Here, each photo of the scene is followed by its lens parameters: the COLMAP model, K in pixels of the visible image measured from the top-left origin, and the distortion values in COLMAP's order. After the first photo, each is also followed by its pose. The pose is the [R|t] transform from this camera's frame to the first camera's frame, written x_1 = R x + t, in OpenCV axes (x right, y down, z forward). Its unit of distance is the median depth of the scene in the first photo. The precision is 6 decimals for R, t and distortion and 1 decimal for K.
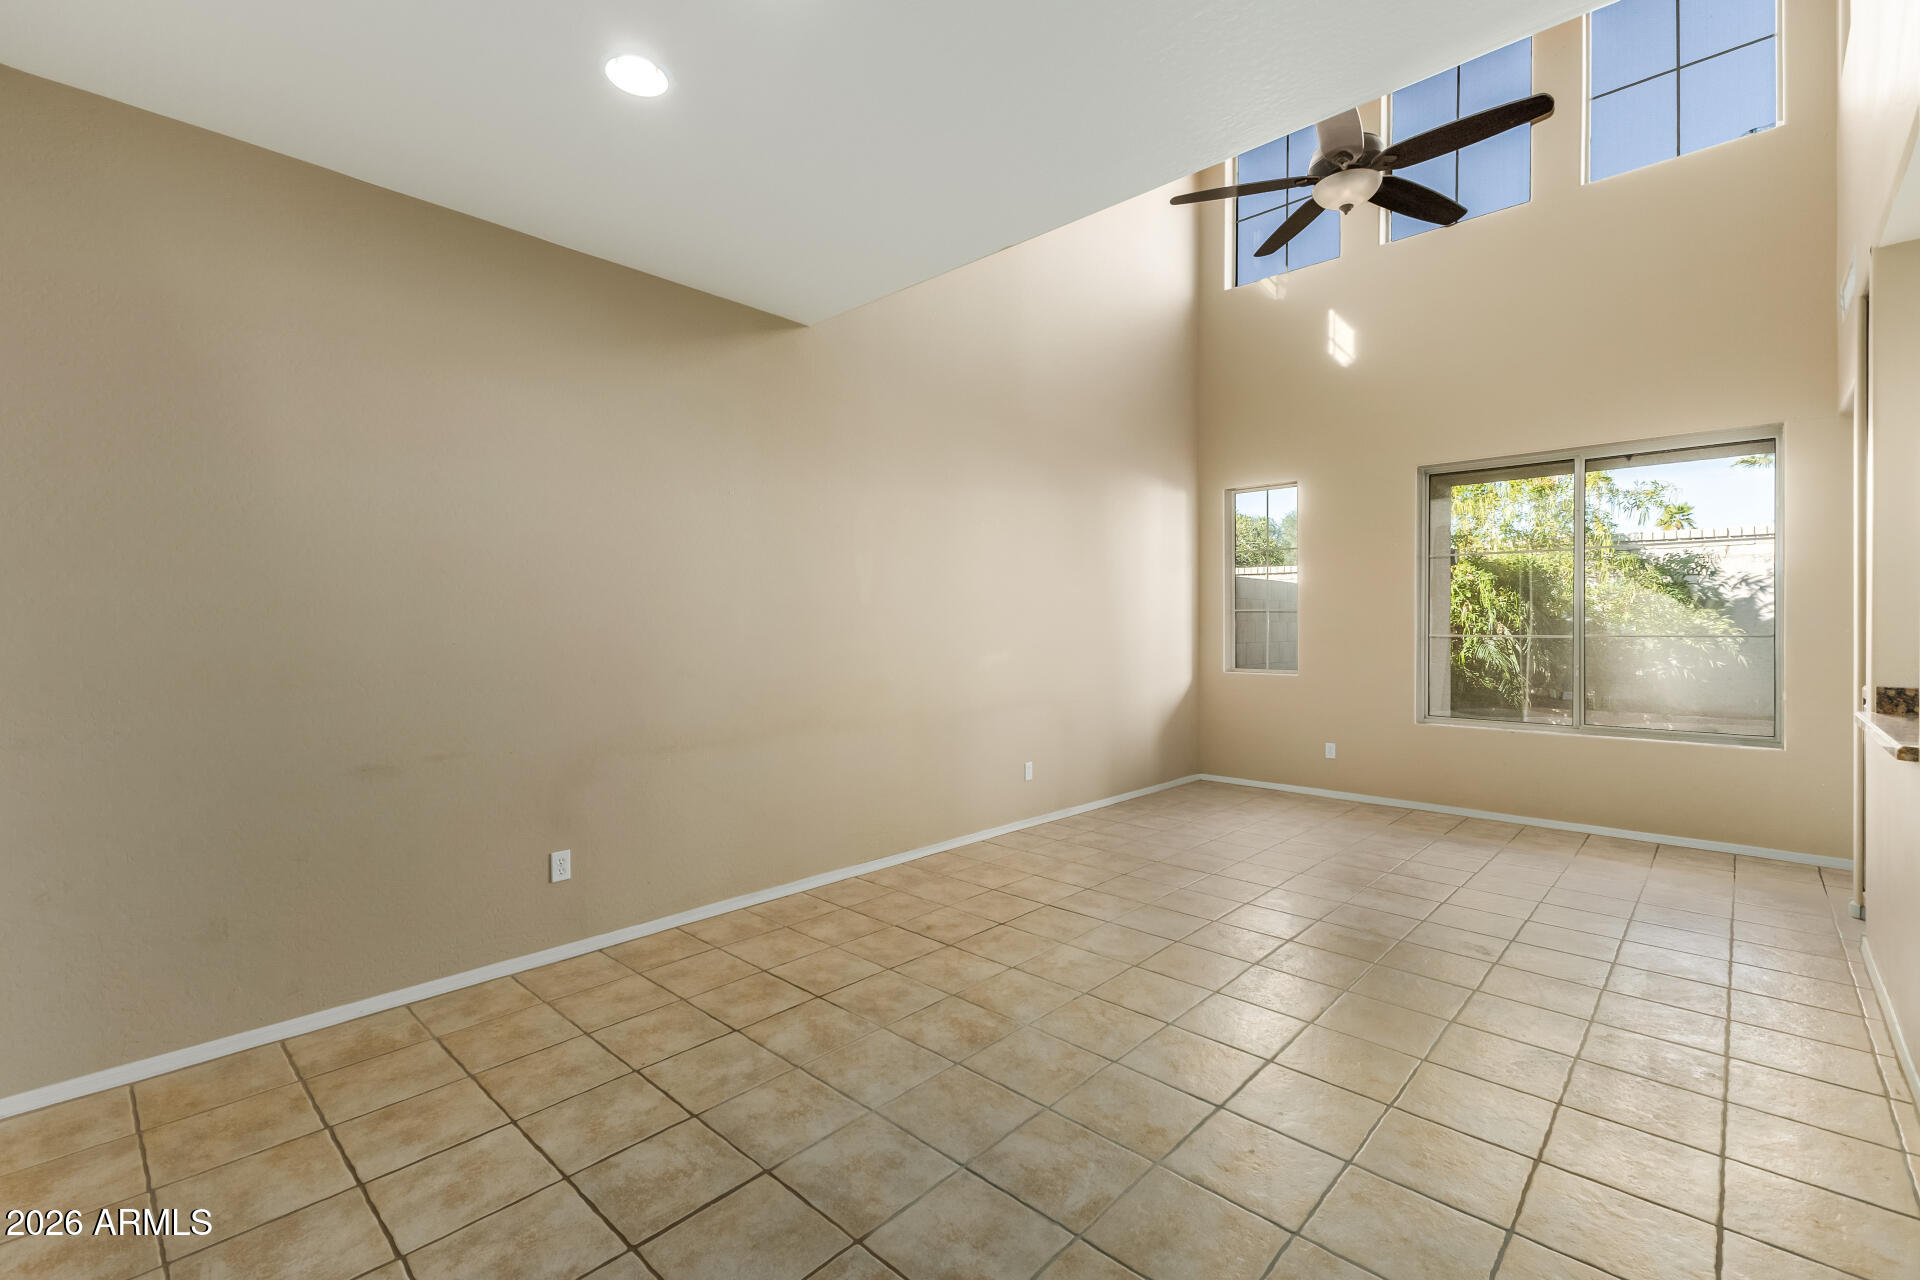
lens RADIAL K [[822.9, 0, 964.0], [0, 822.9, 631.3], [0, 0, 1]] dist [0.007061, 0.000161]
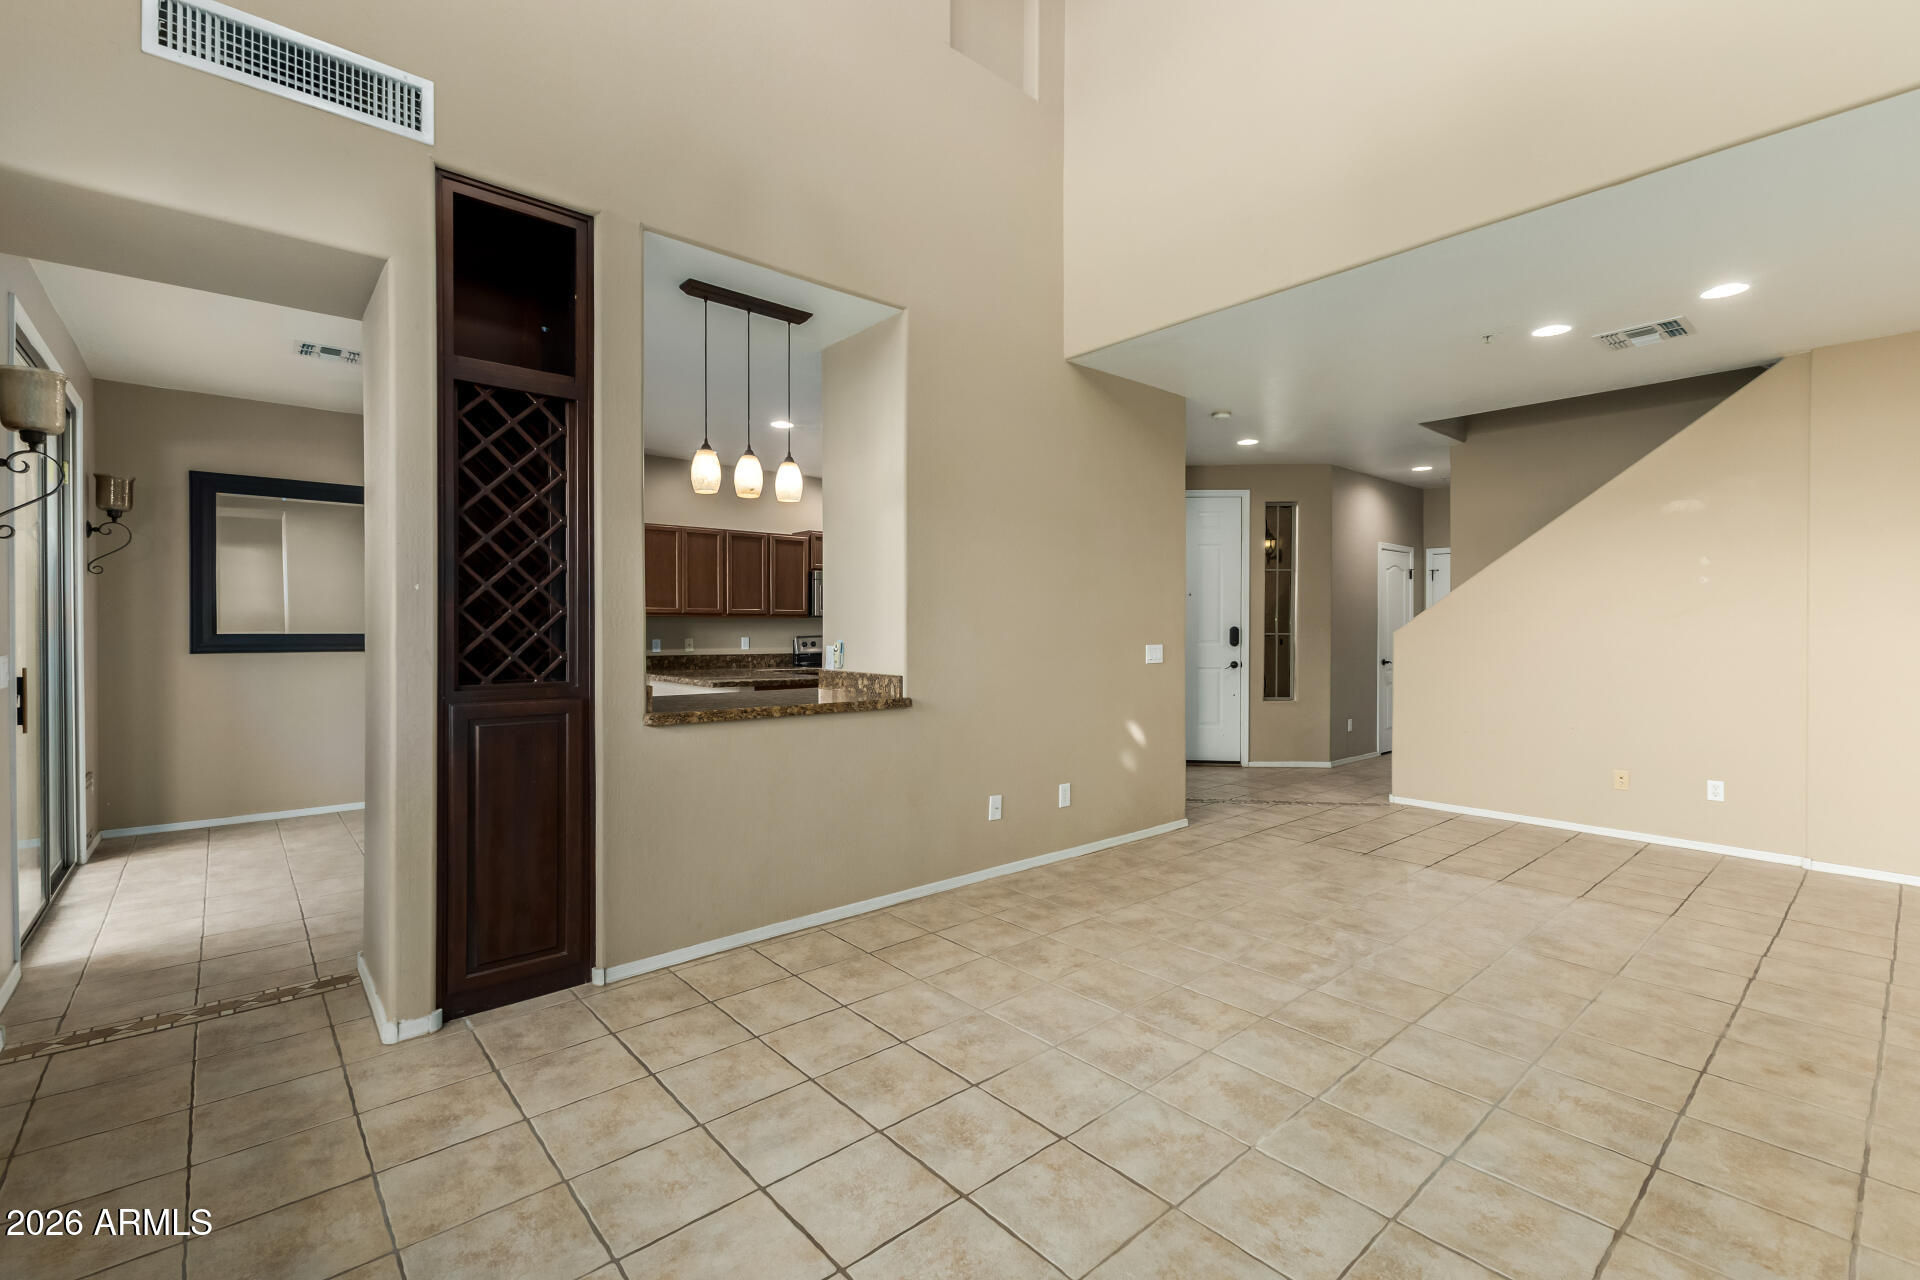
lens RADIAL K [[832.6, 0, 955.8], [0, 832.6, 632.4], [0, 0, 1]] dist [0.001368, -0.001097]
pose [[-0.993961, -0.000967, 0.109729, 0.575465], [0.000845, 0.999864, 0.016464, -0.010330], [-0.109730, 0.016457, -0.993825, 1.743477]]
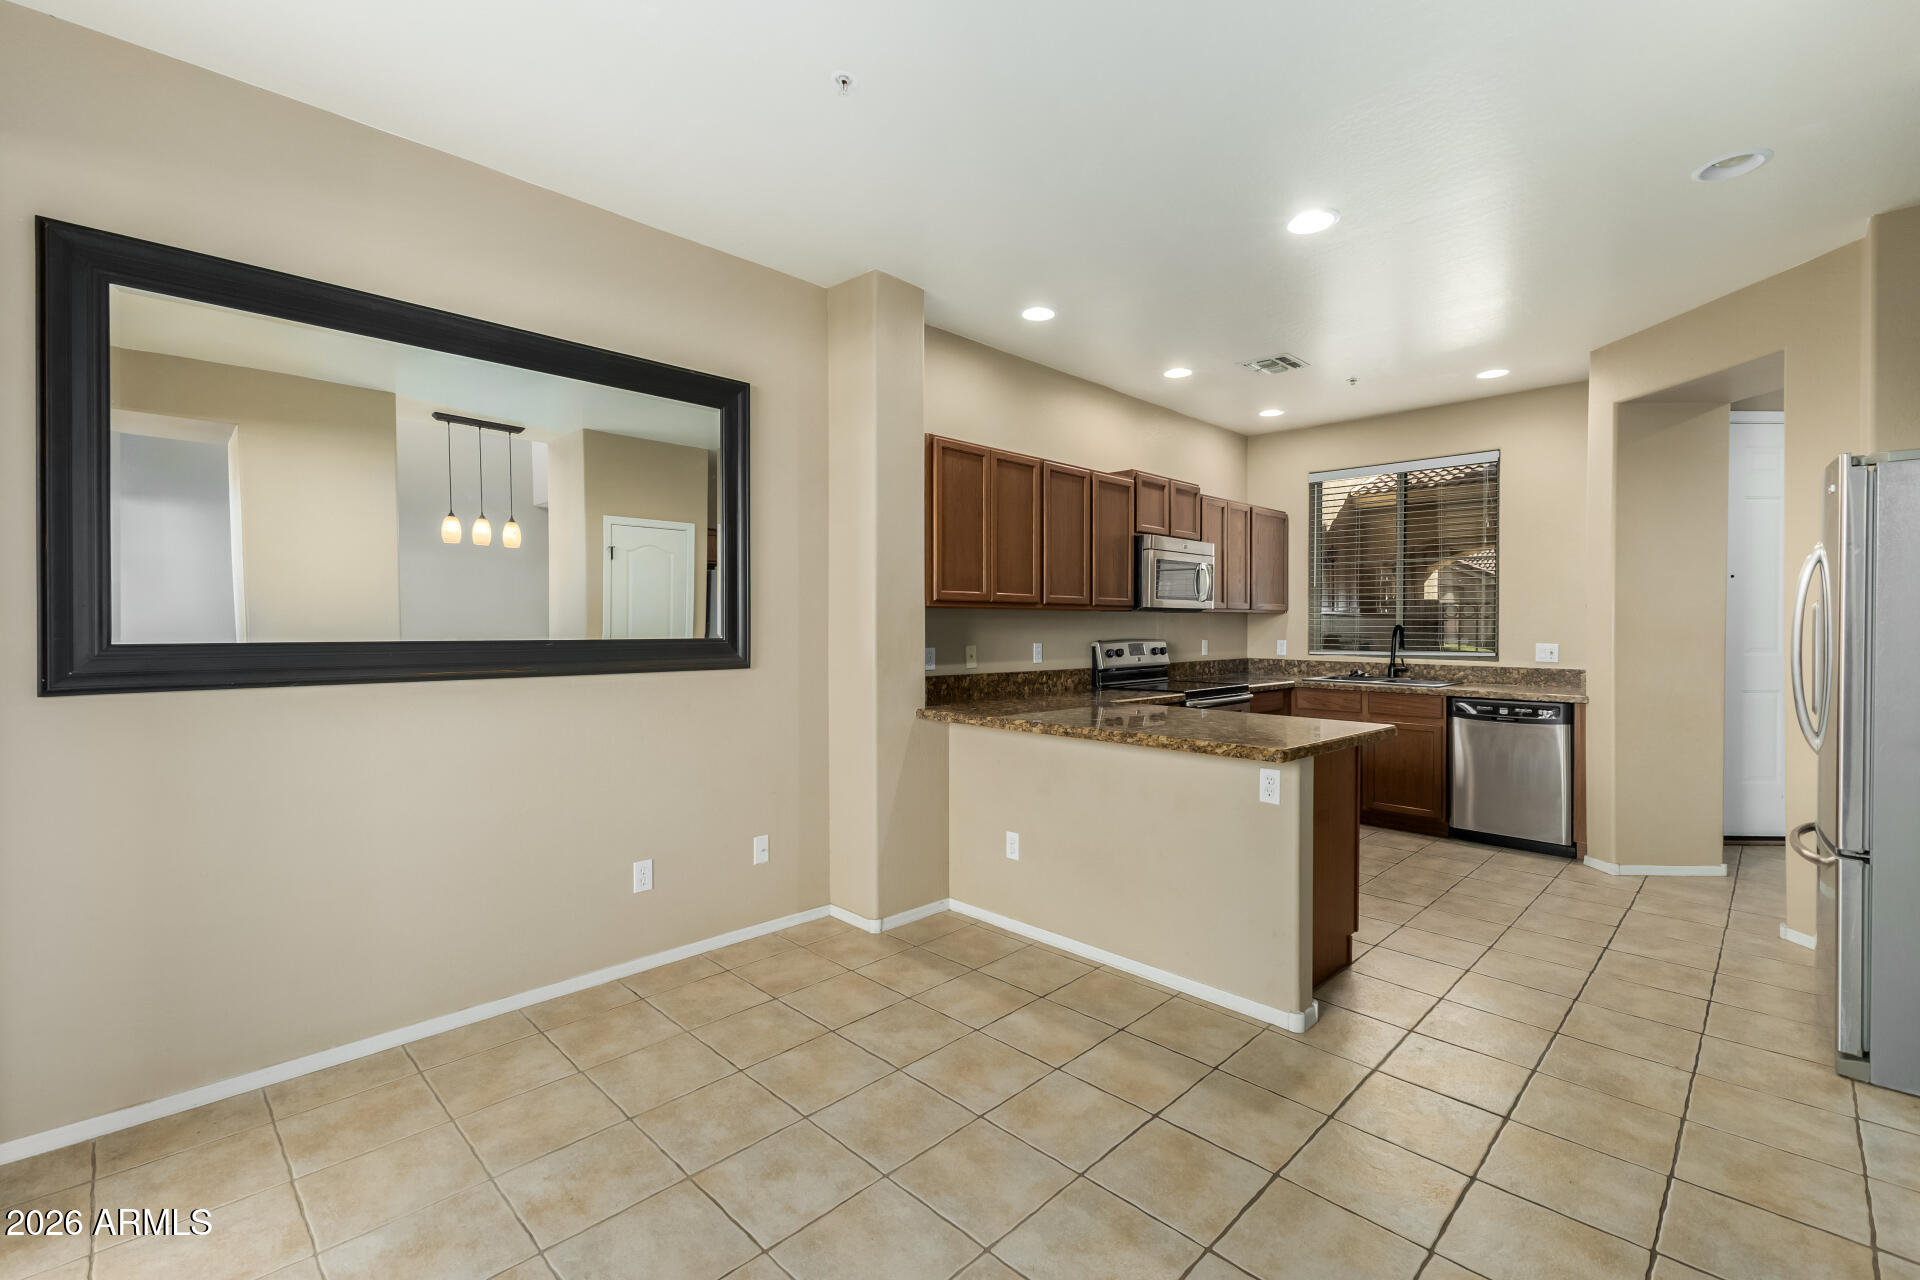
lens RADIAL K [[832.6, 0, 955.8], [0, 832.6, 632.4], [0, 0, 1]] dist [0.001368, -0.001097]
pose [[-0.998714, -0.002441, 0.050643, 1.426841], [-0.001449, 0.999806, 0.019623, -0.004616], [-0.050681, 0.019524, -0.998524, 0.965550]]
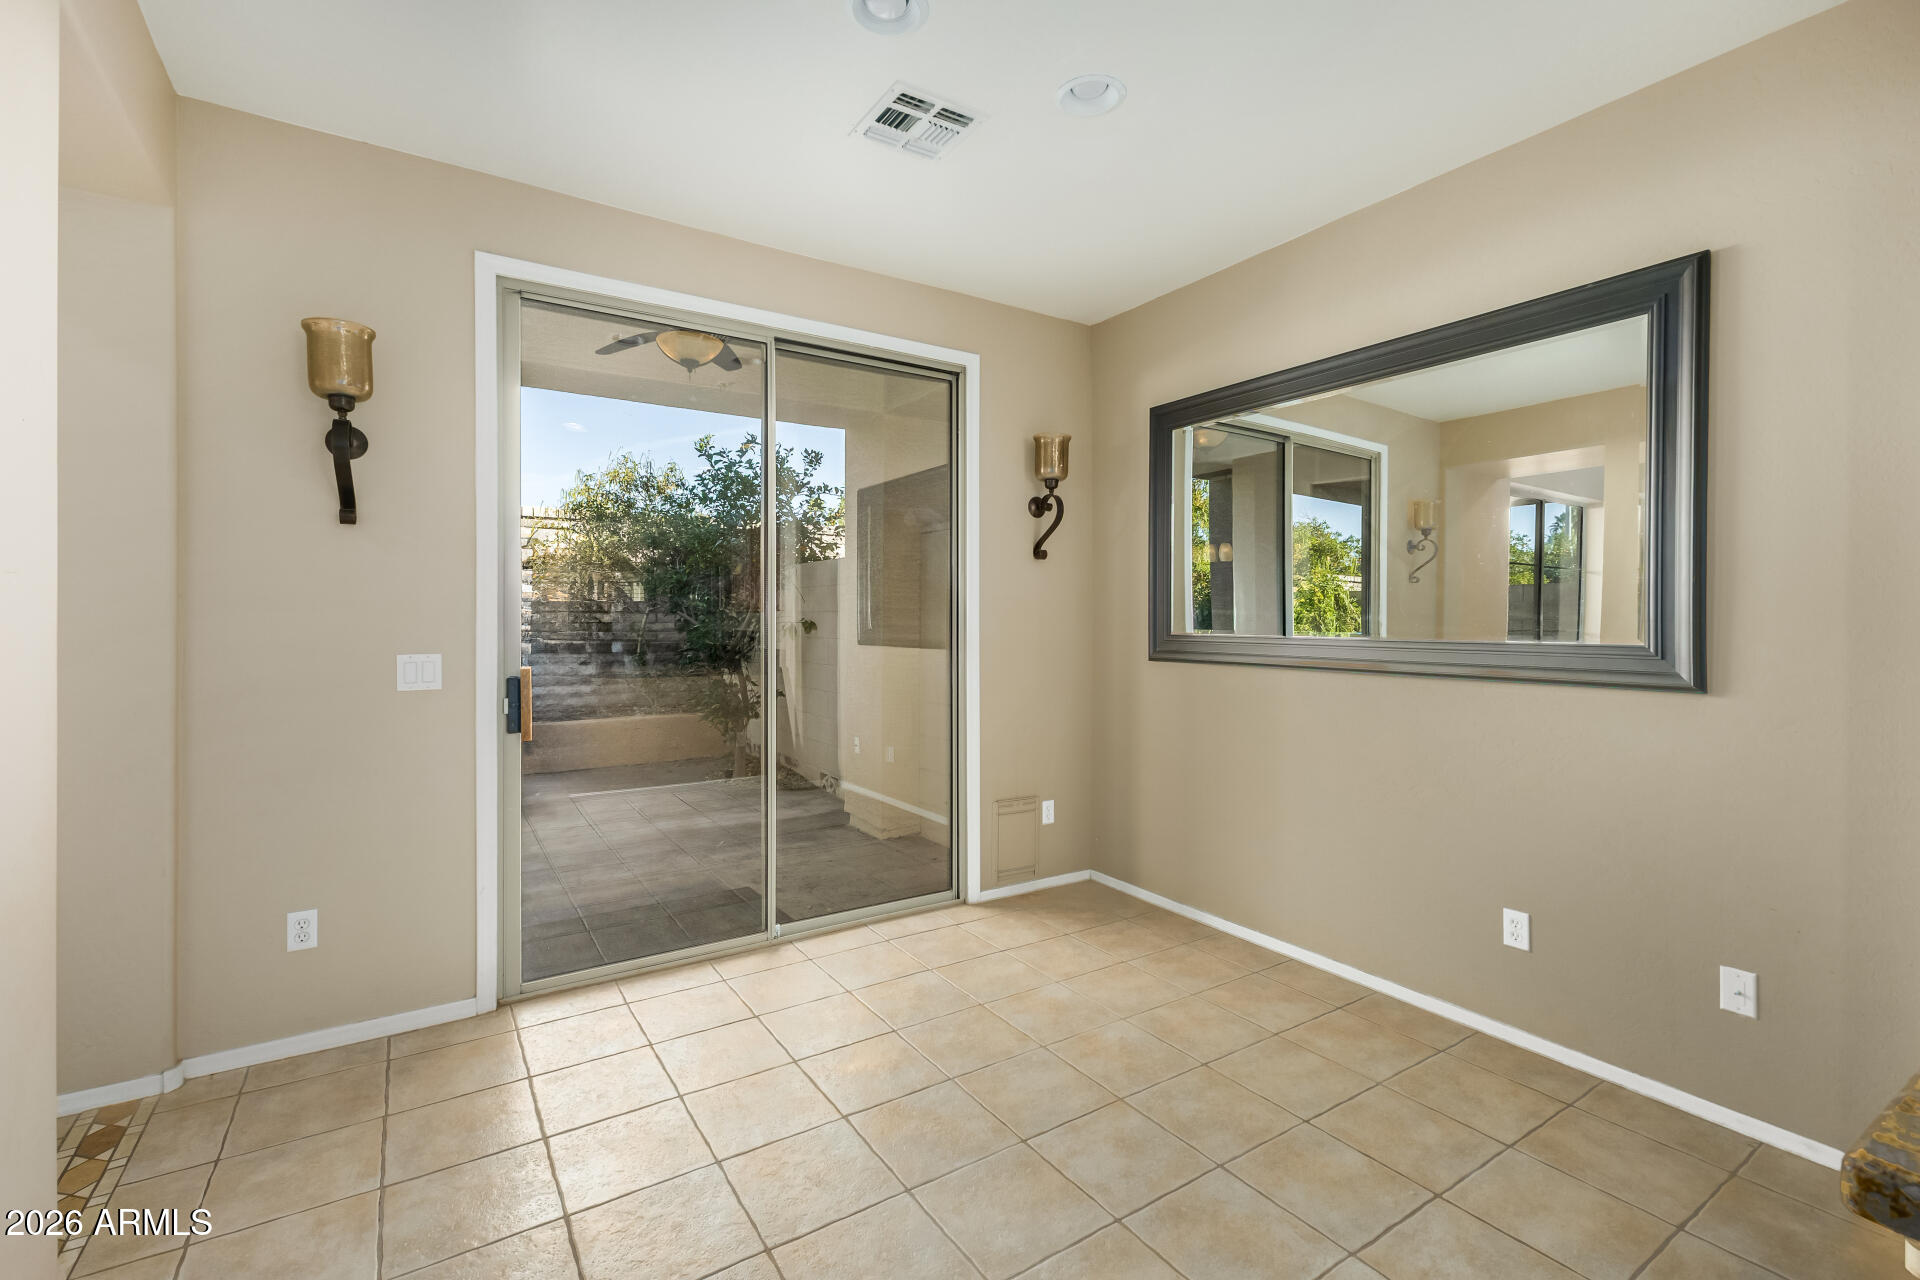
lens RADIAL K [[837.0, 0, 1001.3], [0, 837.0, 621.6], [0, 0, 1]] dist [0.001236, -0.000082]
pose [[0.229531, -0.001265, 0.973300, 0.989072], [0.004289, 0.999991, 0.000288, -0.000042], [-0.973292, 0.004109, 0.229535, 0.378081]]
